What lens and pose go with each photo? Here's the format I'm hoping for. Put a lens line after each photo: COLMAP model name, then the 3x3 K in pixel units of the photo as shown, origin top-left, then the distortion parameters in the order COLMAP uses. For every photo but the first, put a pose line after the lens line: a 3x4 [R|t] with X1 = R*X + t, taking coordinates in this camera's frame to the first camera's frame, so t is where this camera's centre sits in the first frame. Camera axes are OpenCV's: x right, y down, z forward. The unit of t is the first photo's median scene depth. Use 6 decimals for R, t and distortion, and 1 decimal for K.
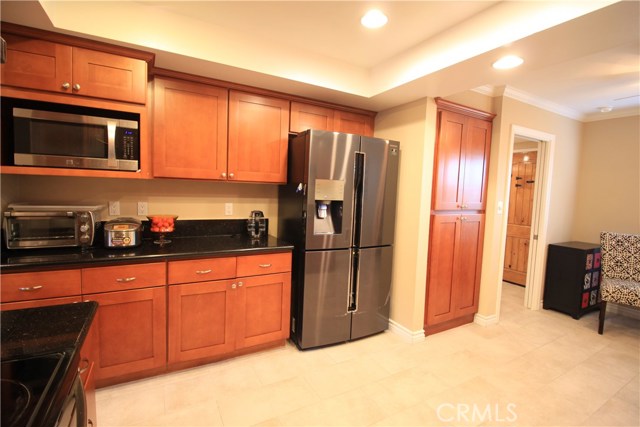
lens RADIAL K [[298.2, 0, 321.0], [0, 298.2, 209.5], [0, 0, 1]] dist [-0.003453, -0.000387]
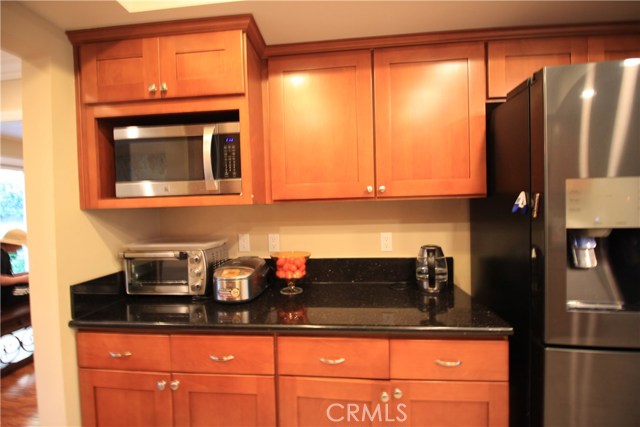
lens RADIAL K [[298.2, 0, 321.0], [0, 298.2, 209.5], [0, 0, 1]] dist [-0.003453, -0.000387]
pose [[0.820851, -0.050265, -0.568927, -0.063115], [0.017454, 0.997862, -0.062978, -0.038079], [0.570876, 0.041766, 0.819973, 0.448214]]
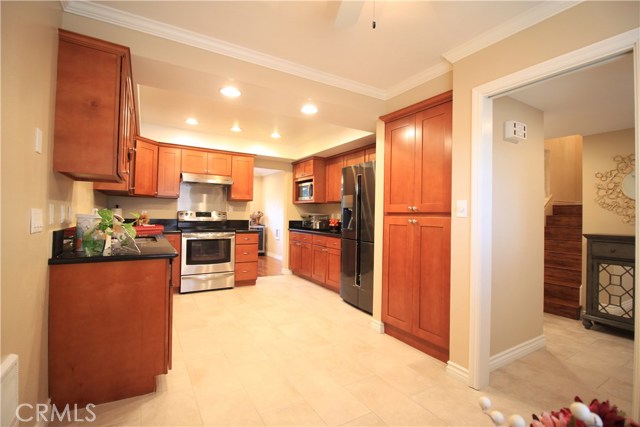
lens RADIAL K [[298.2, 0, 321.0], [0, 298.2, 209.5], [0, 0, 1]] dist [-0.003453, -0.000387]
pose [[0.028325, -0.055745, -0.998043, 1.669520], [-0.090678, 0.994184, -0.058103, 0.088583], [0.995477, 0.092146, 0.023106, 0.831026]]
